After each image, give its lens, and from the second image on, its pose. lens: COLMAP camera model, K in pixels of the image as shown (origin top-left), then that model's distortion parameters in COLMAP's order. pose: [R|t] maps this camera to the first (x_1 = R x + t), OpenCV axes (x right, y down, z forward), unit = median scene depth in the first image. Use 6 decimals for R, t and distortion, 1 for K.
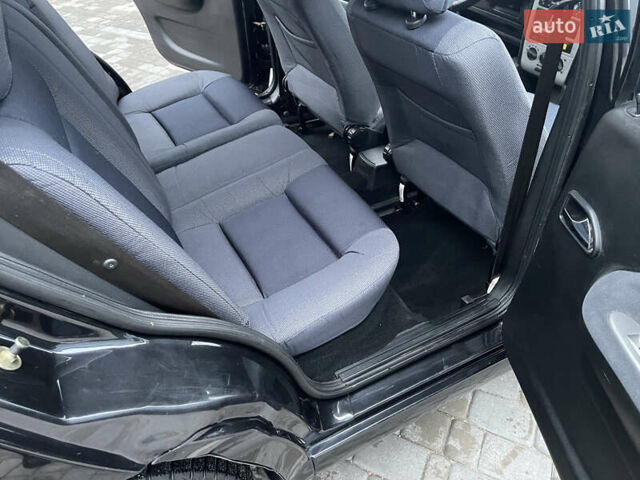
lens RADIAL K [[479.4, 0, 326.3], [0, 479.4, 239.4], [0, 0, 1]] dist [0.080764, -0.103984]
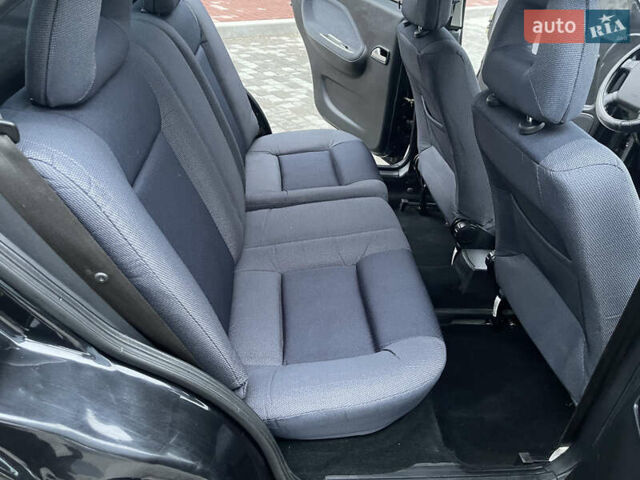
lens RADIAL K [[479.4, 0, 319.3], [0, 479.4, 245.6], [0, 0, 1]] dist [0.080764, -0.103984]
pose [[0.910425, 0.294540, -0.290469, 0.096418], [-0.327840, 0.941955, -0.072399, -0.035346], [0.252284, 0.161141, 0.954142, 0.059801]]
